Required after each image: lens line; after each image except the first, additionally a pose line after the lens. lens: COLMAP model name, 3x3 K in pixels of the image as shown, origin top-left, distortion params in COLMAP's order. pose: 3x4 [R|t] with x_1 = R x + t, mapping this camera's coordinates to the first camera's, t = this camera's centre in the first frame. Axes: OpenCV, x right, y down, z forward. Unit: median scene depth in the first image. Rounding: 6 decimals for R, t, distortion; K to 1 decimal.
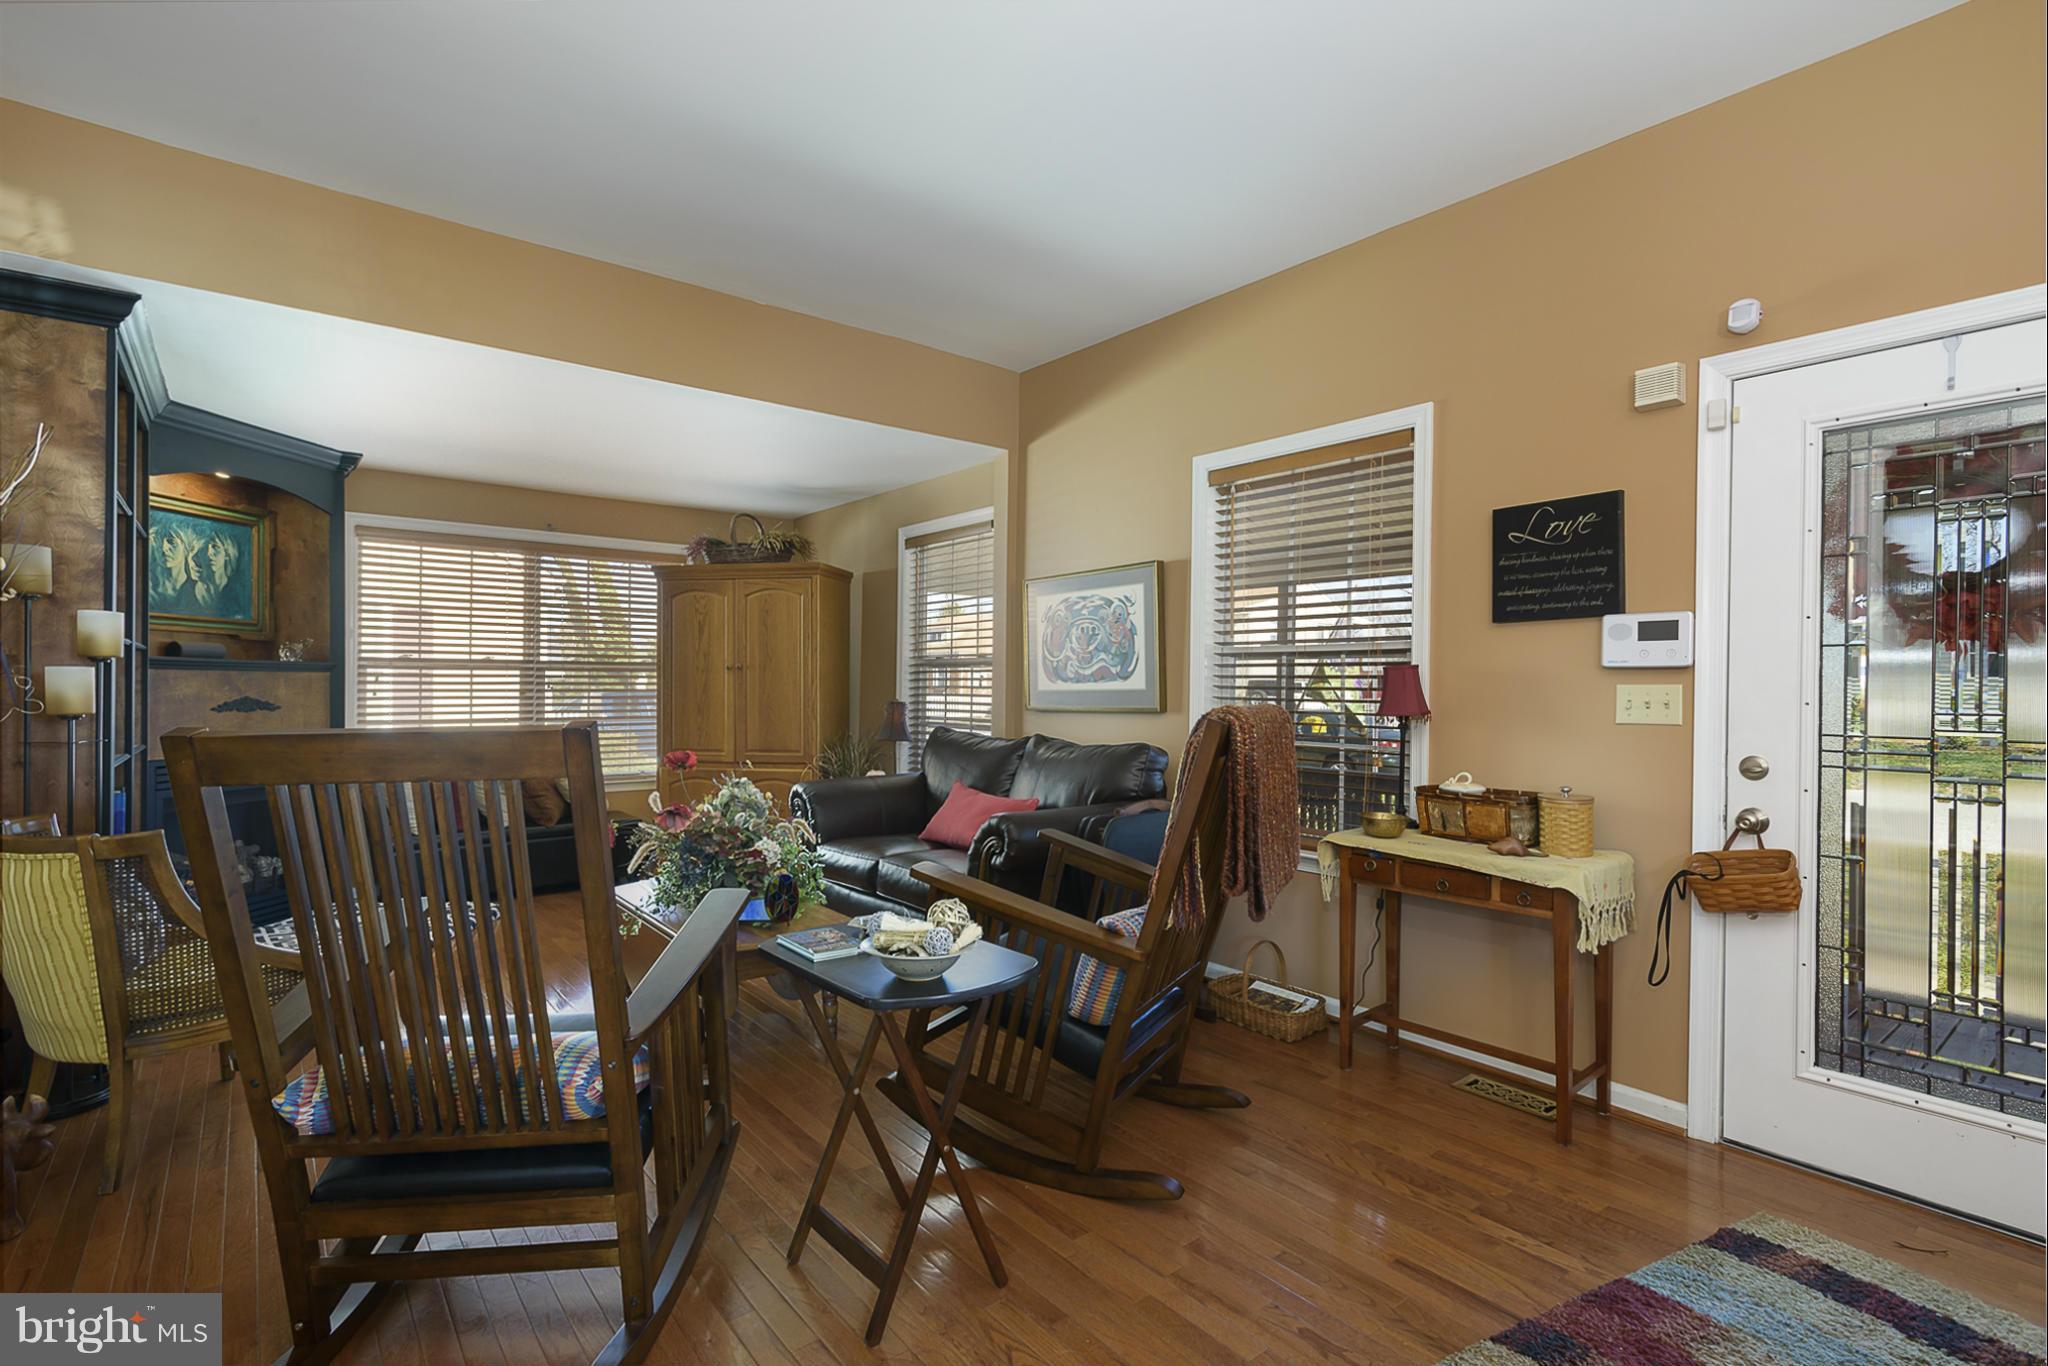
lens RADIAL K [[950.9, 0, 1023.0], [0, 950.9, 687.5], [0, 0, 1]] dist [0.004477, 0.000228]
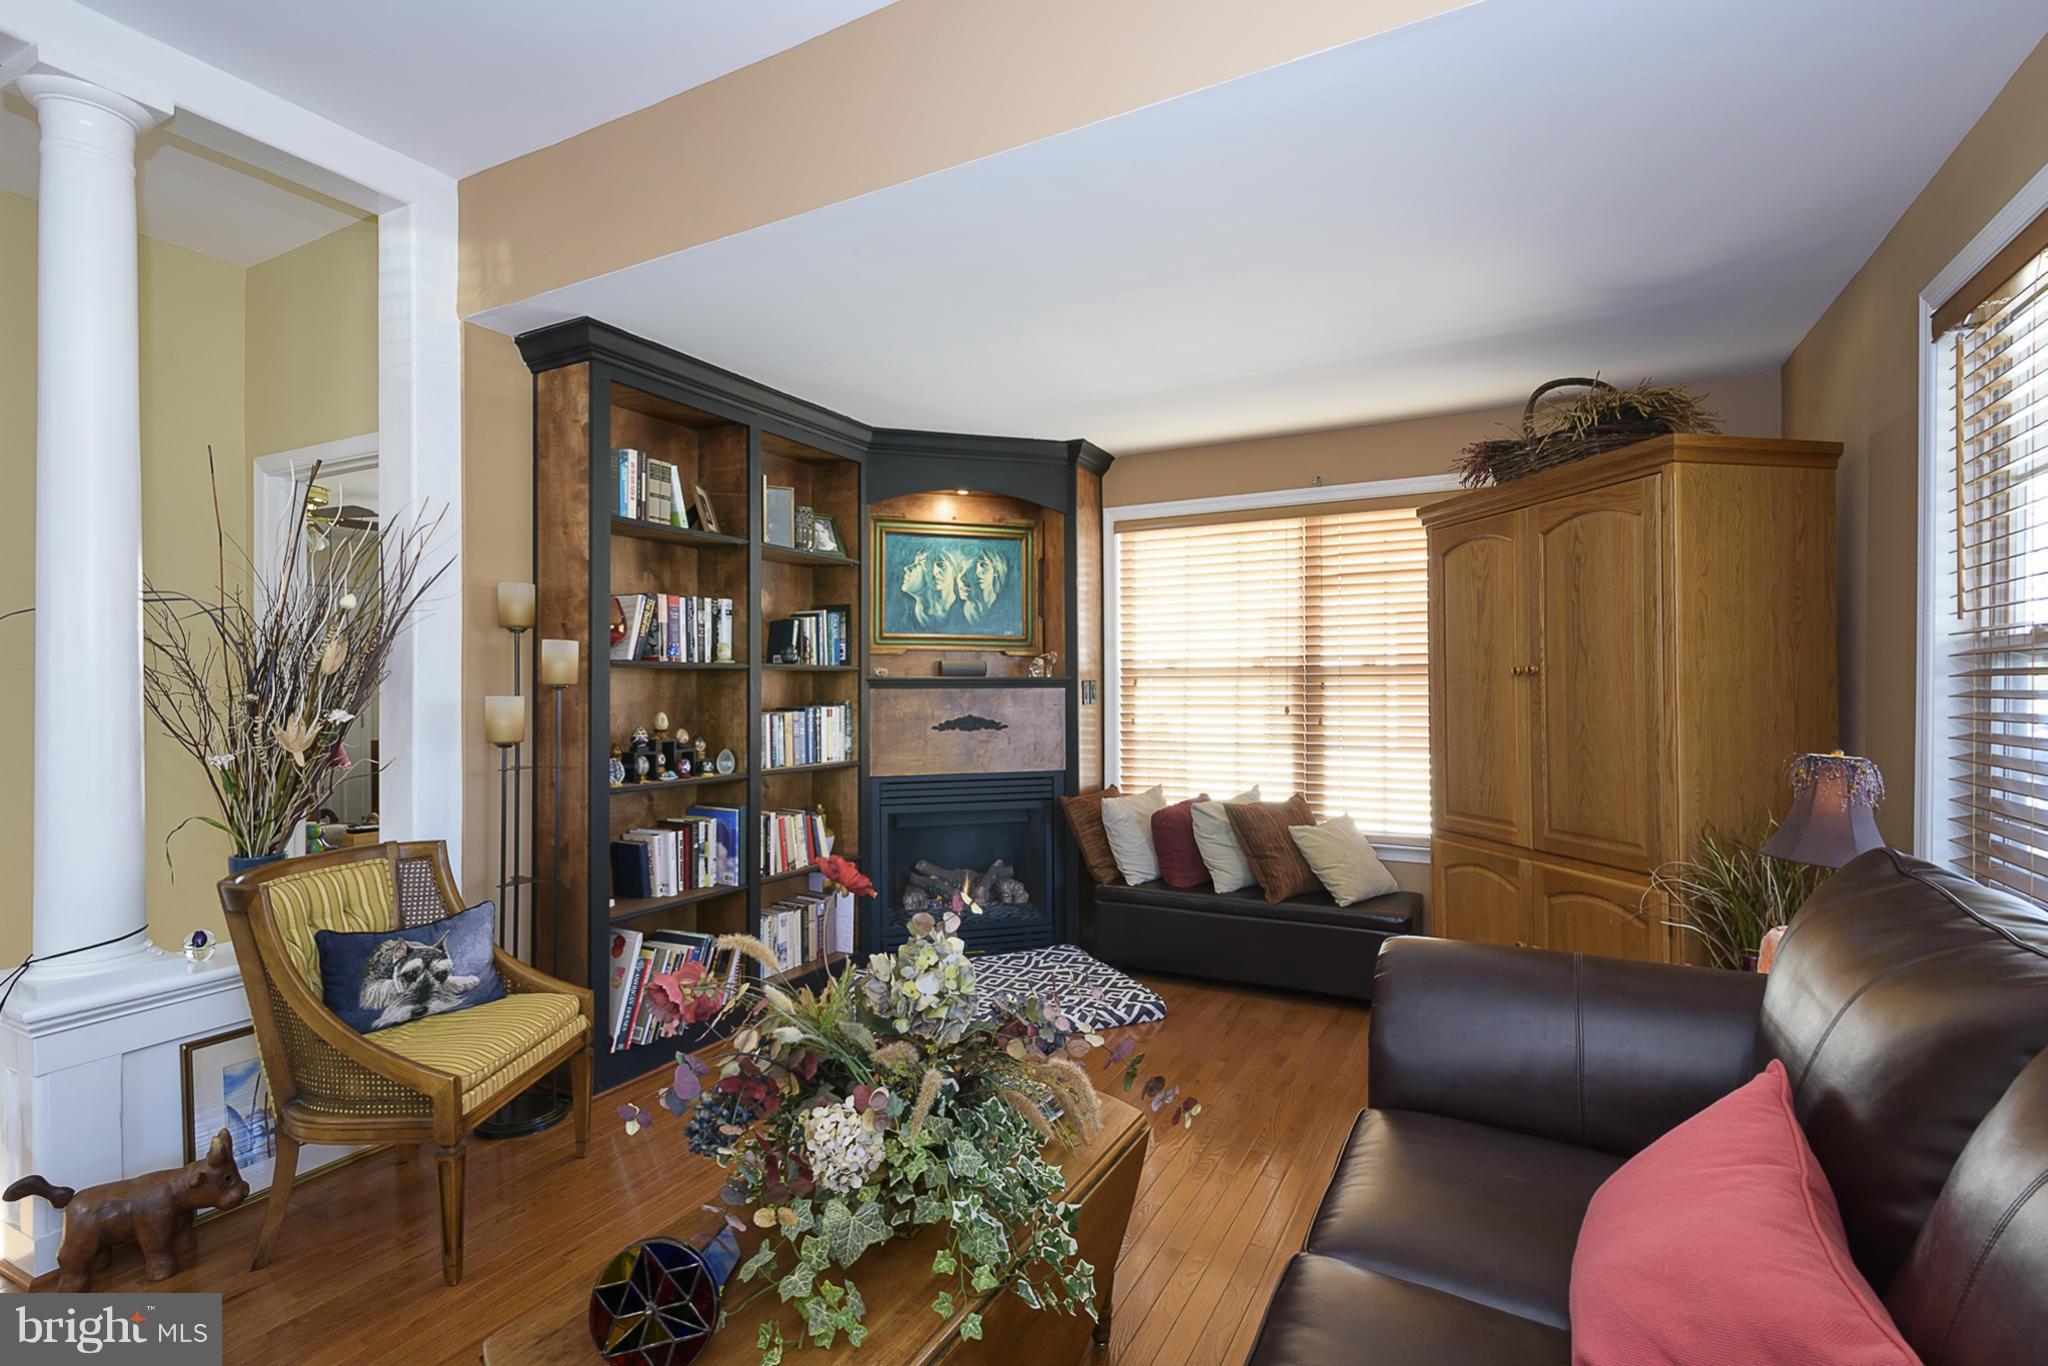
lens RADIAL K [[950.9, 0, 1030.0], [0, 950.9, 685.1], [0, 0, 1]] dist [0.004477, 0.000228]
pose [[0.392395, -0.008266, -0.919760, 0.095929], [0.006456, 0.999960, -0.006233, -0.013425], [0.919774, -0.003492, 0.392432, 0.636145]]
